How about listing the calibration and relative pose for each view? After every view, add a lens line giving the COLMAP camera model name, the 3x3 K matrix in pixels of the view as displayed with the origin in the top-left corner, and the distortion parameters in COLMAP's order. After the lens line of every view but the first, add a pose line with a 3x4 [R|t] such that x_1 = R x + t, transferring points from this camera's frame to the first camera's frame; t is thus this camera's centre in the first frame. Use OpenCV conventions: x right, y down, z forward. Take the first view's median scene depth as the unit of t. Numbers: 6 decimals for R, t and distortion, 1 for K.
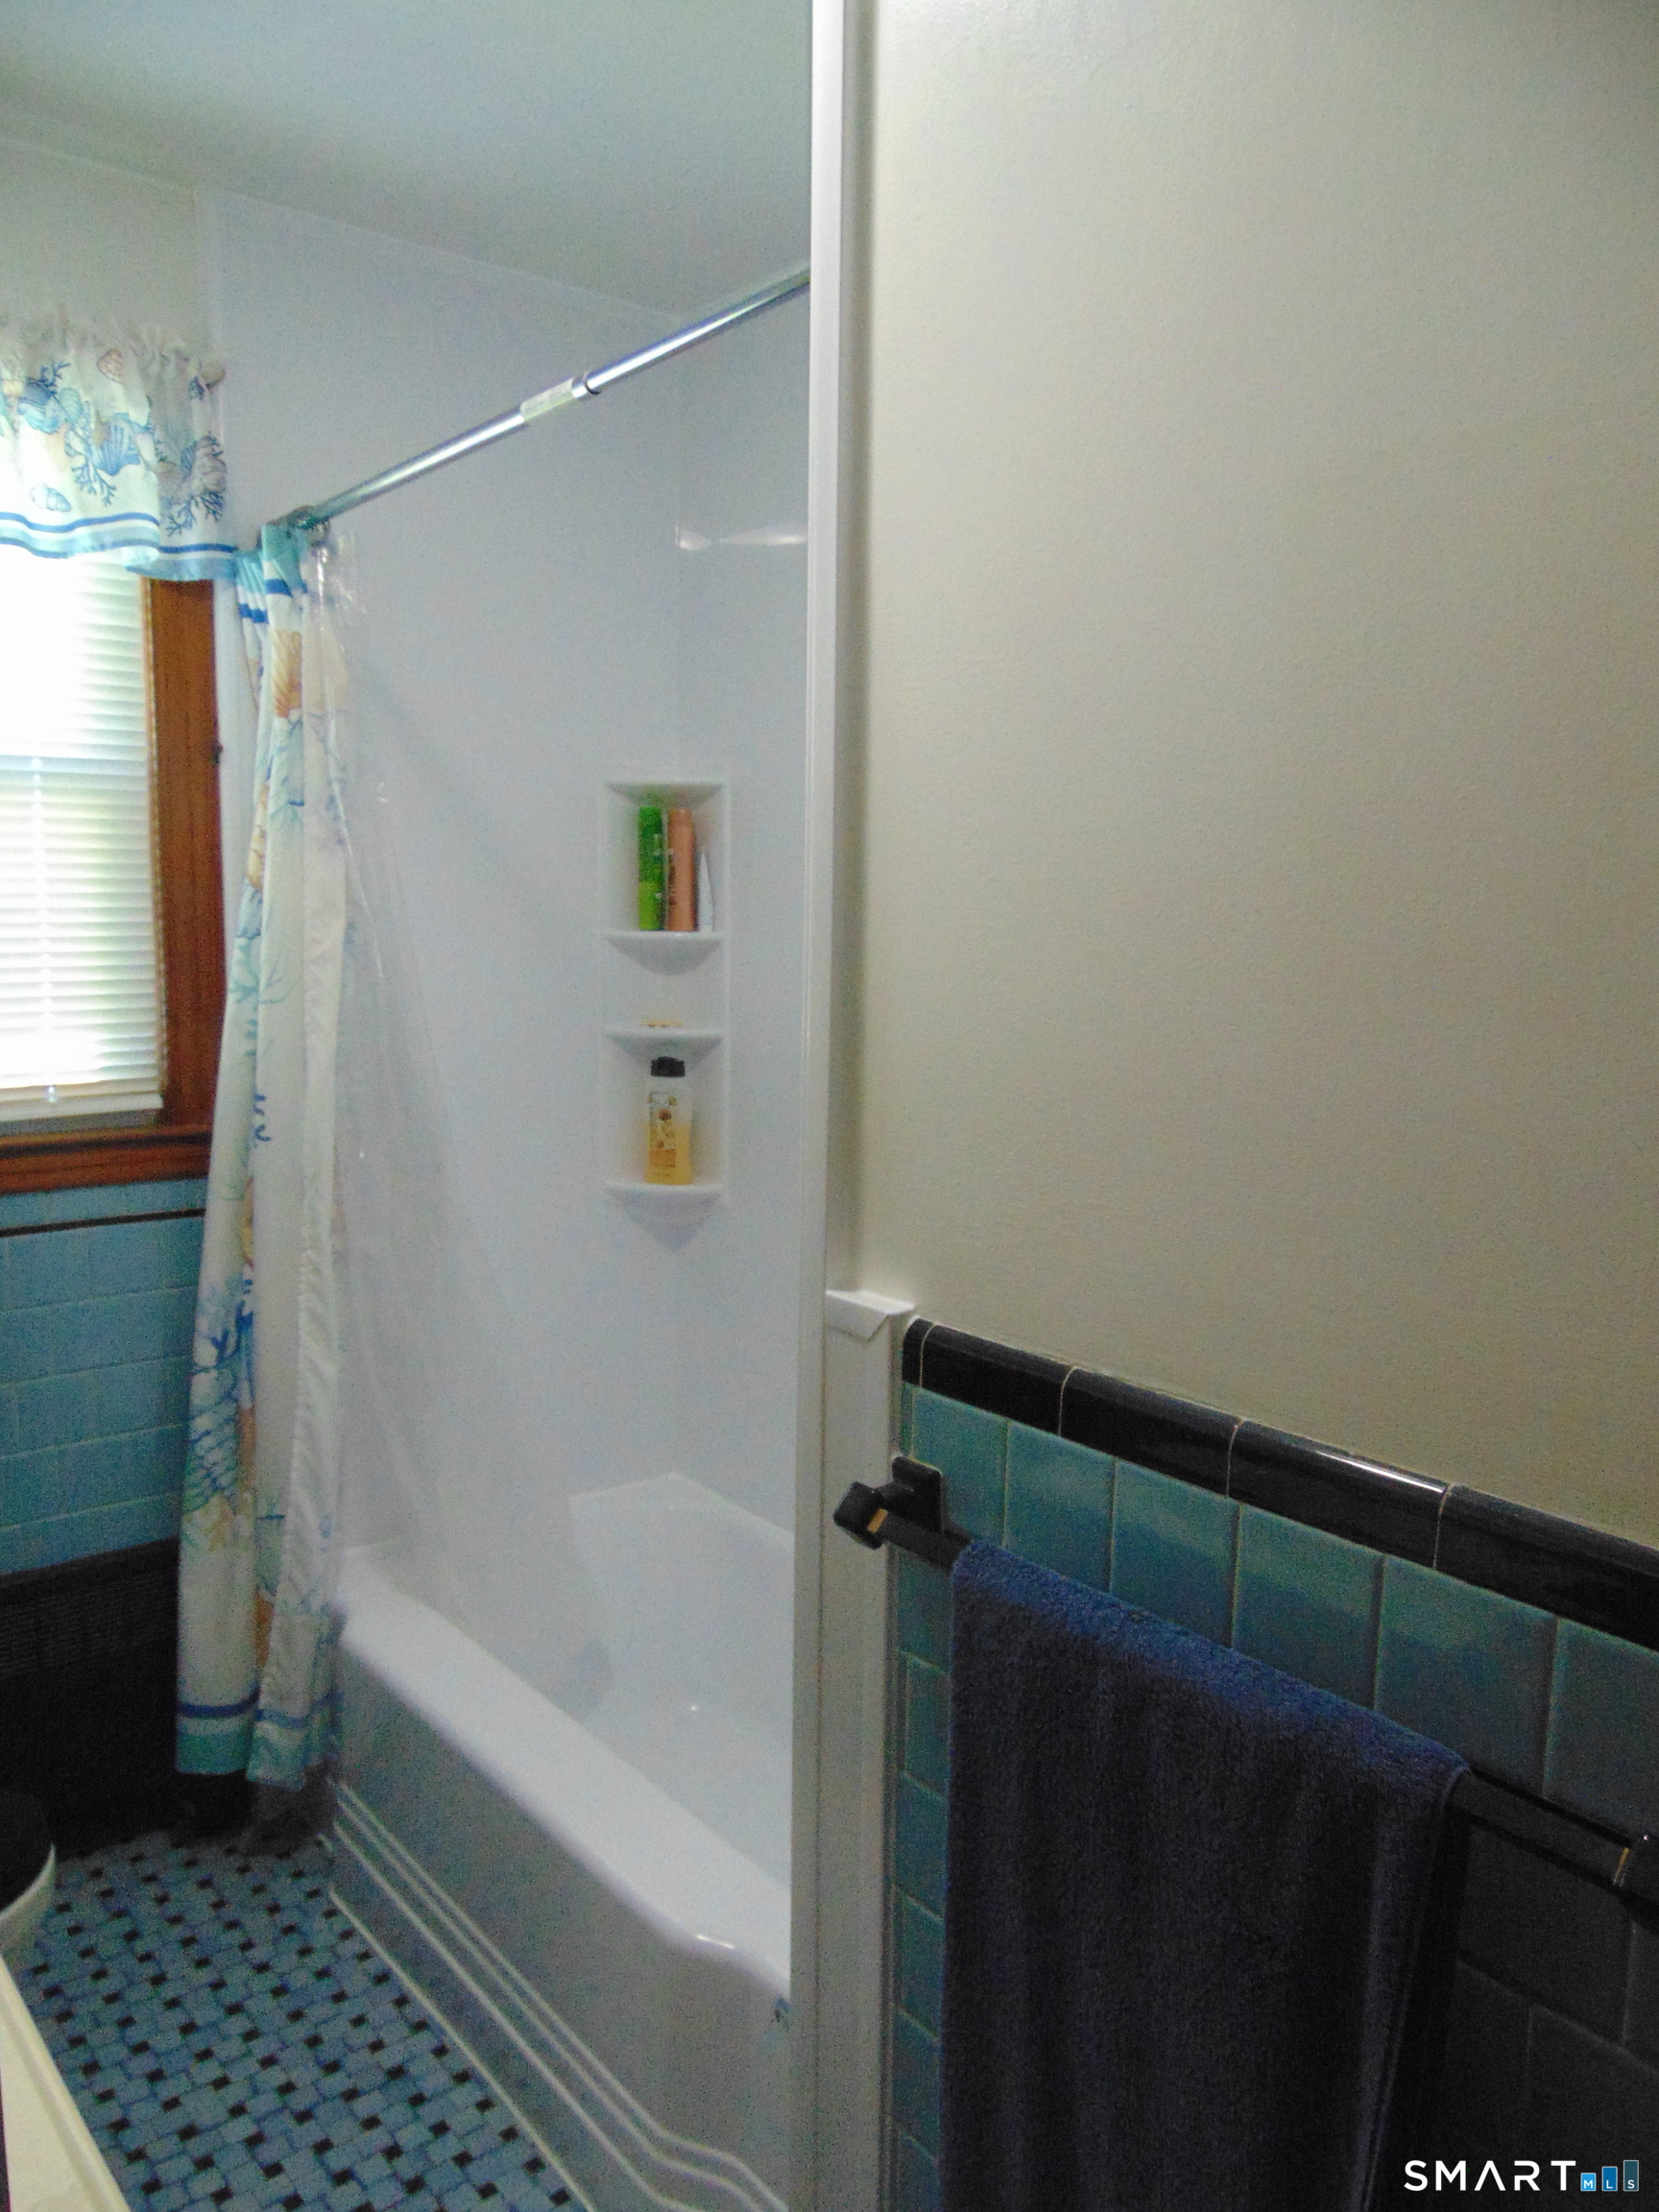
lens RADIAL K [[1661.1, 0, 824.3], [0, 1661.1, 1115.5], [0, 0, 1]] dist [-0.039528, 0.084255]
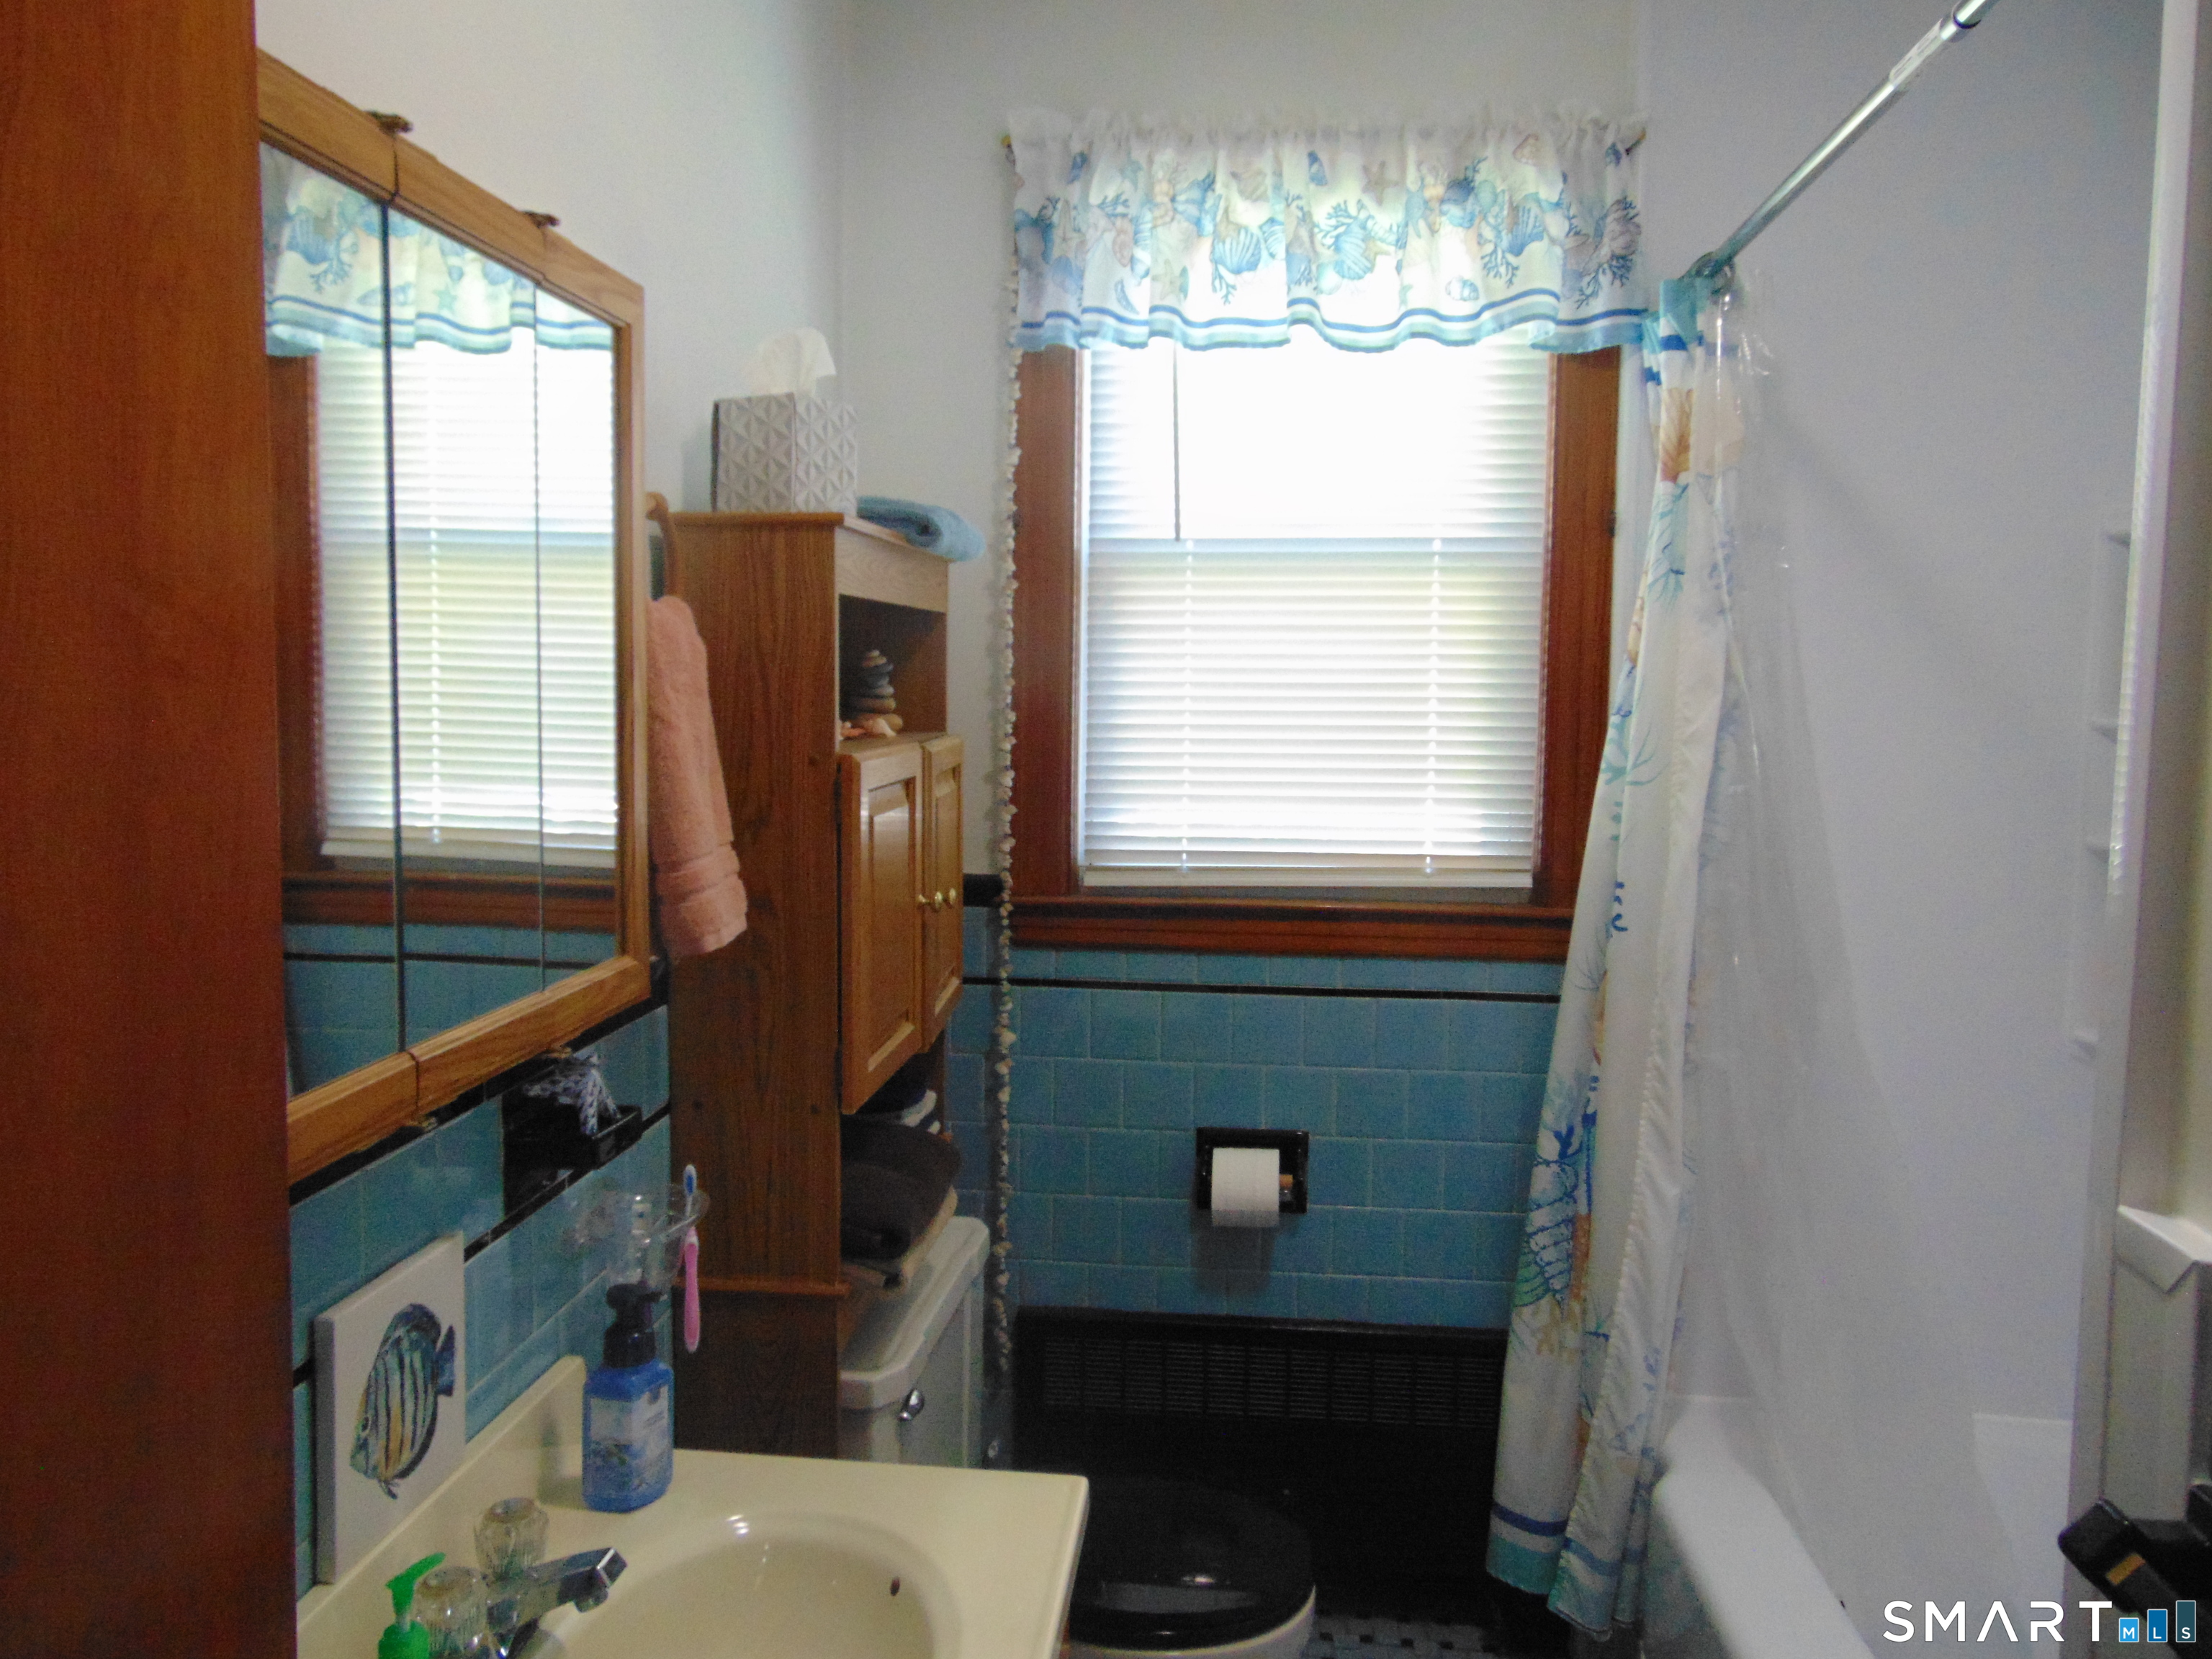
lens RADIAL K [[1661.1, 0, 1100.9], [0, 1661.1, 821.1], [0, 0, 1]] dist [-0.039528, 0.084255]
pose [[0.719476, 0.055472, -0.692299, 0.096745], [-0.096248, 0.995151, -0.020288, 0.000736], [0.687816, 0.081229, 0.721326, 0.116349]]
